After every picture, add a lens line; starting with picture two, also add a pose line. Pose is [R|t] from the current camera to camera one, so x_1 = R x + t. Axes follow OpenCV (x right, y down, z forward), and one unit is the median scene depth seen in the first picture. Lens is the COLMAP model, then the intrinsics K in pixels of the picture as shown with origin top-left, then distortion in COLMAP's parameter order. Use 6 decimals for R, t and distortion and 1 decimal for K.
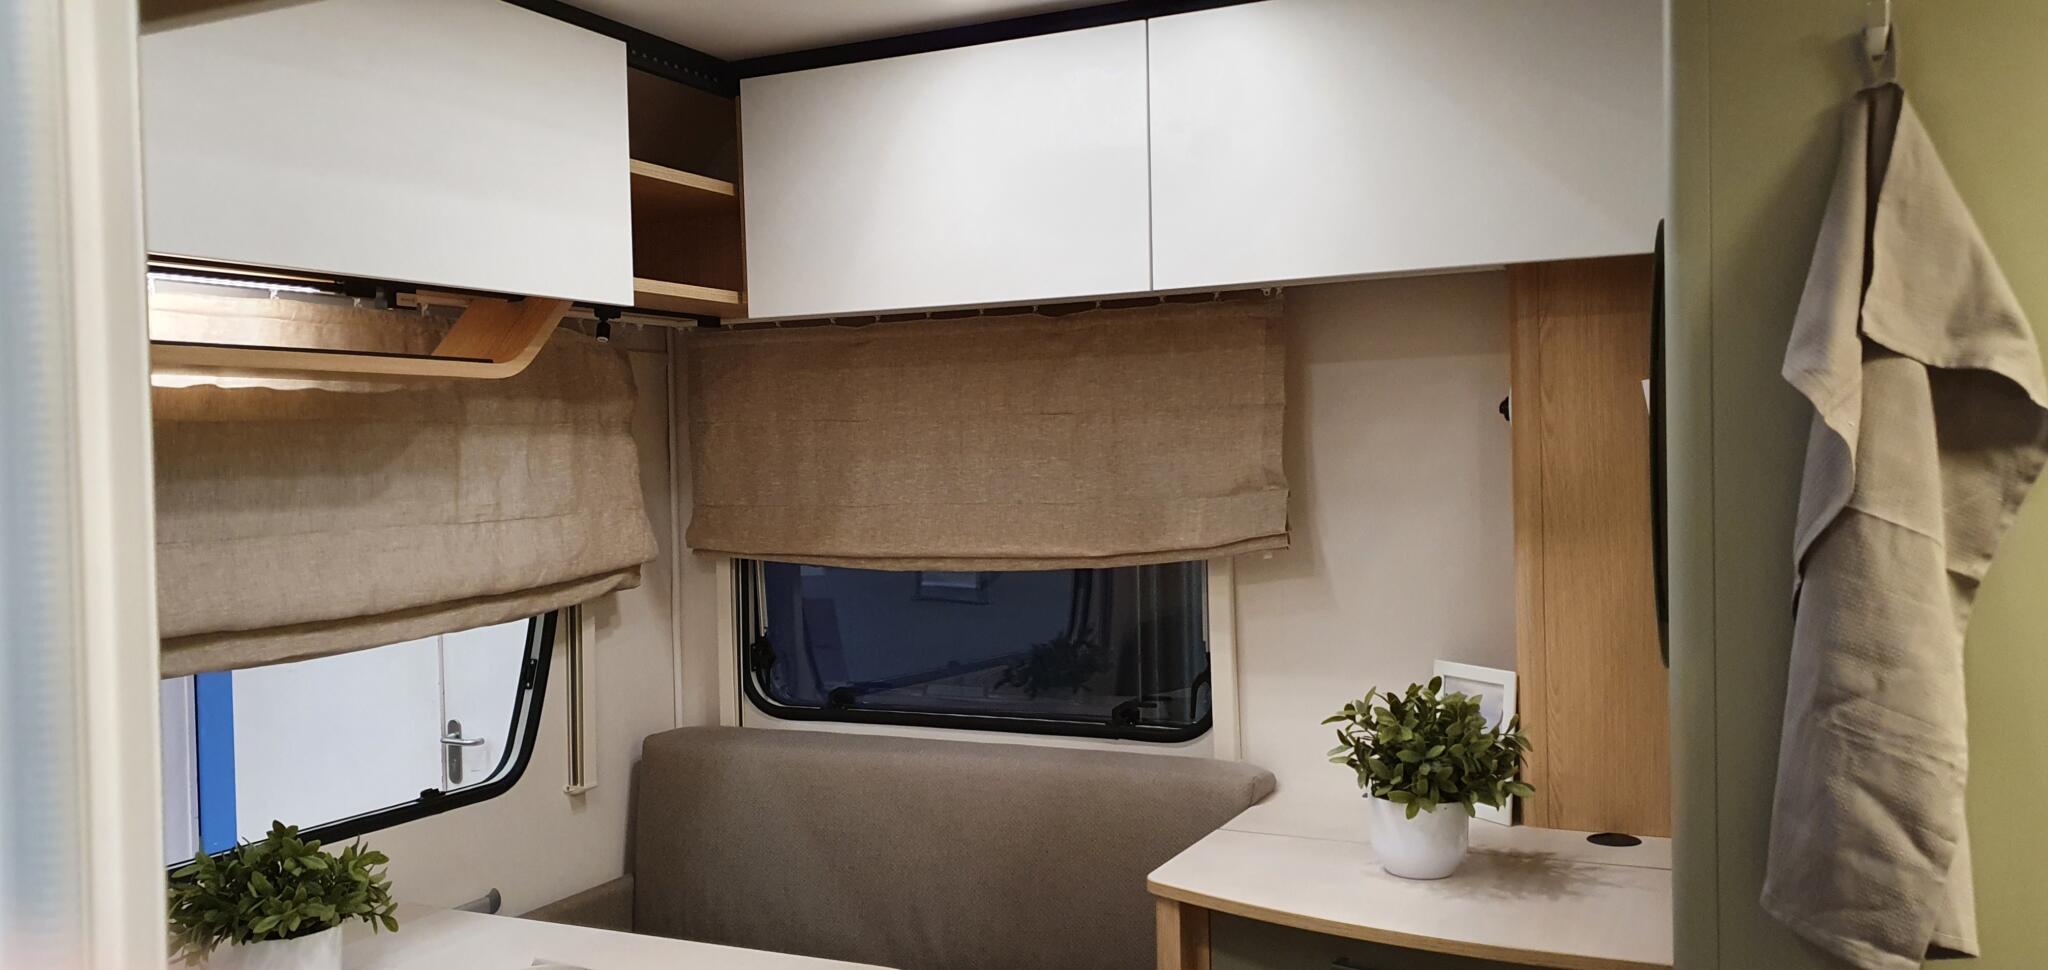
lens RADIAL K [[1602.7, 0, 988.9], [0, 1602.7, 482.5], [0, 0, 1]] dist [0.080230, -0.119479]
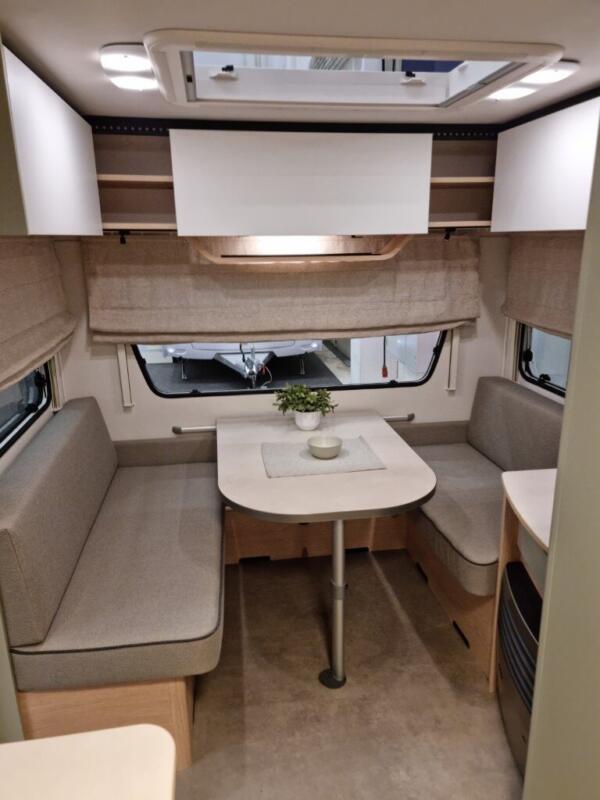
lens RADIAL K [[578.9, 0, 303.7], [0, 578.9, 413.5], [0, 0, 1]] dist [0.082539, -0.002883]
pose [[0.575563, 0.255432, -0.776841, 0.534782], [-0.015518, 0.953205, 0.301925, -0.112026], [0.817610, -0.161722, 0.552593, 0.182951]]
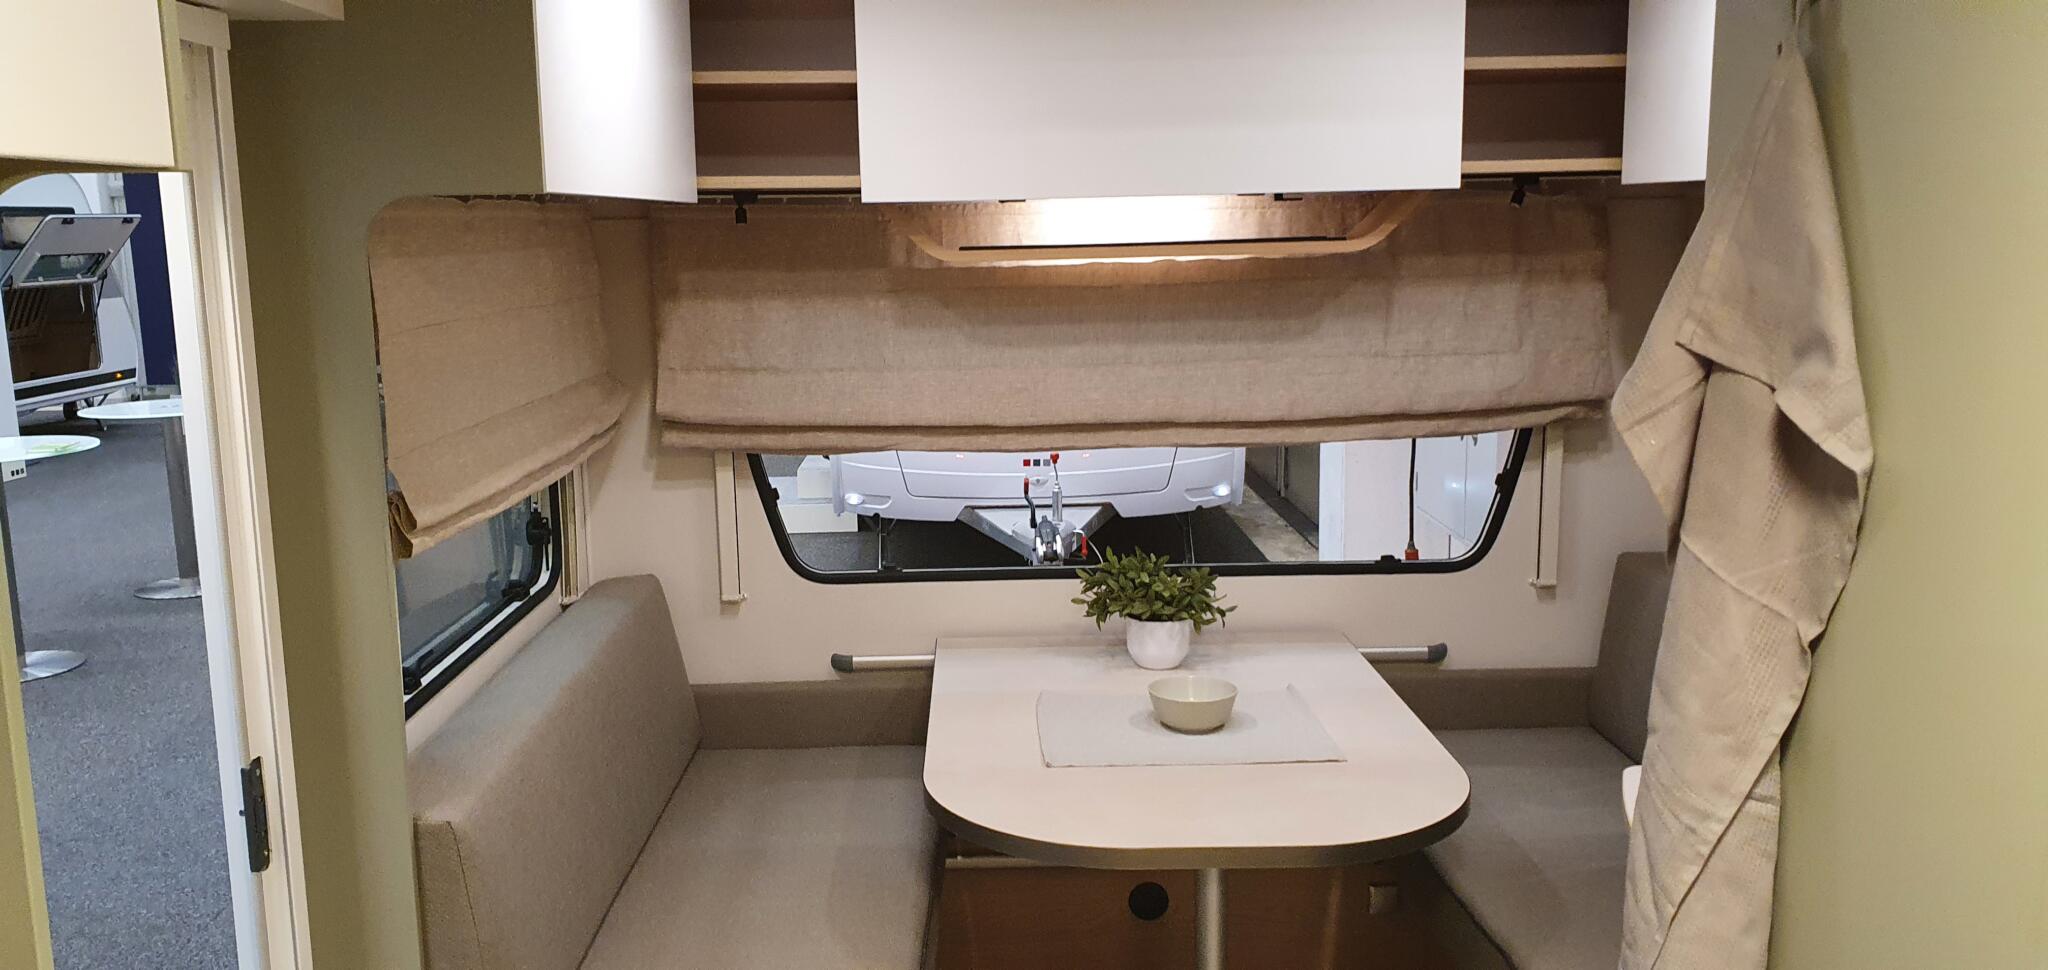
lens RADIAL K [[1572.8, 0, 986.5], [0, 1572.8, 505.5], [0, 0, 1]] dist [0.151327, -0.320752]
pose [[0.450227, 0.172619, -0.876070, 0.668420], [-0.006745, 0.981765, 0.189978, -0.098063], [0.892889, -0.079624, 0.443181, 0.152789]]
